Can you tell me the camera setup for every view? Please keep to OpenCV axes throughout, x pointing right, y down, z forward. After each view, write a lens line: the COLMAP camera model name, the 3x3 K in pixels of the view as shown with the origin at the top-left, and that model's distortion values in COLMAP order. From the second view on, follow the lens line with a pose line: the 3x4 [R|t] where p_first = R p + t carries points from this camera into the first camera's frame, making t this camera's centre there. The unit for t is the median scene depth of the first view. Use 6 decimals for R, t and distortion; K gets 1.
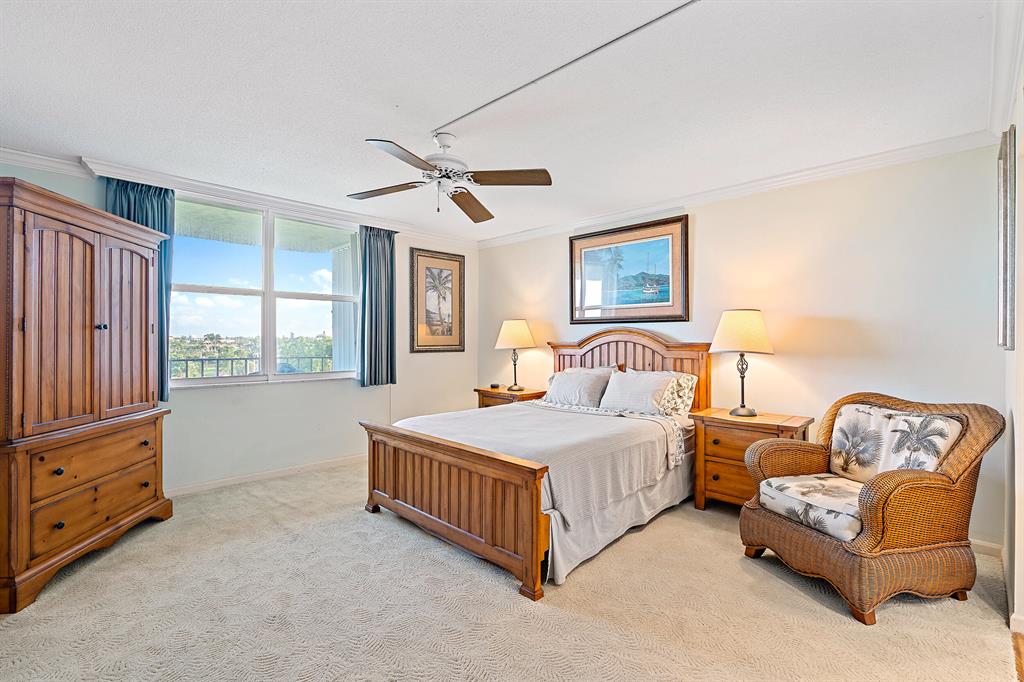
lens RADIAL K [[467.8, 0, 512.1], [0, 467.8, 340.9], [0, 0, 1]] dist [-0.002050, 0.000651]
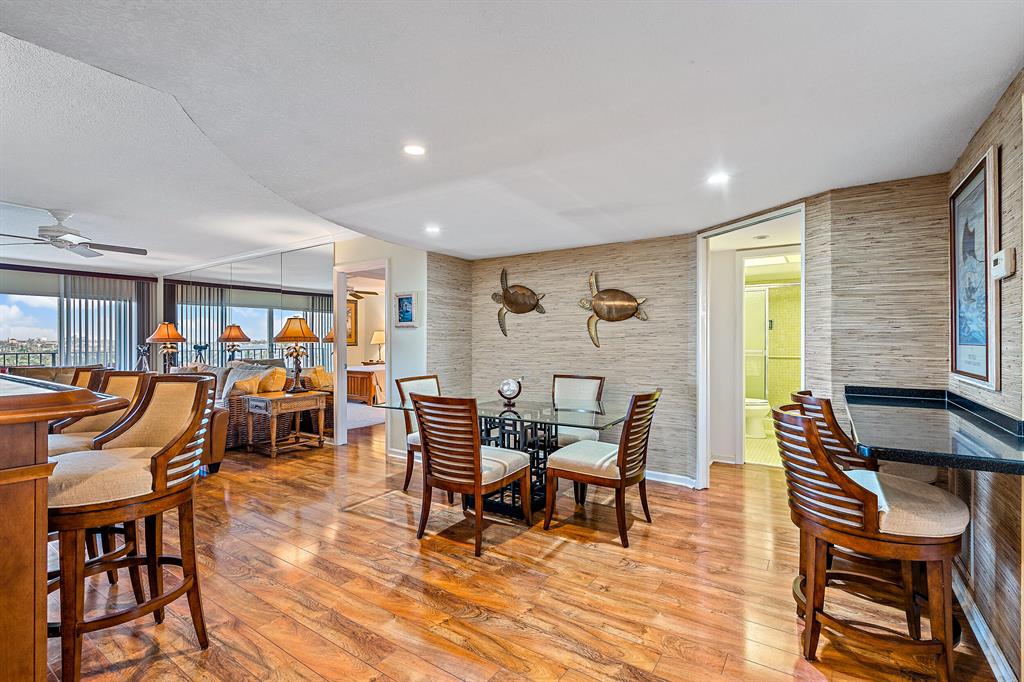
lens RADIAL K [[467.8, 0, 510.1], [0, 467.8, 343.5], [0, 0, 1]] dist [-0.002050, 0.000651]
pose [[0.983412, -0.005176, 0.181310, 0.300365], [0.004658, 0.999984, 0.003285, 0.013755], [-0.181324, -0.002386, 0.983420, -1.882704]]
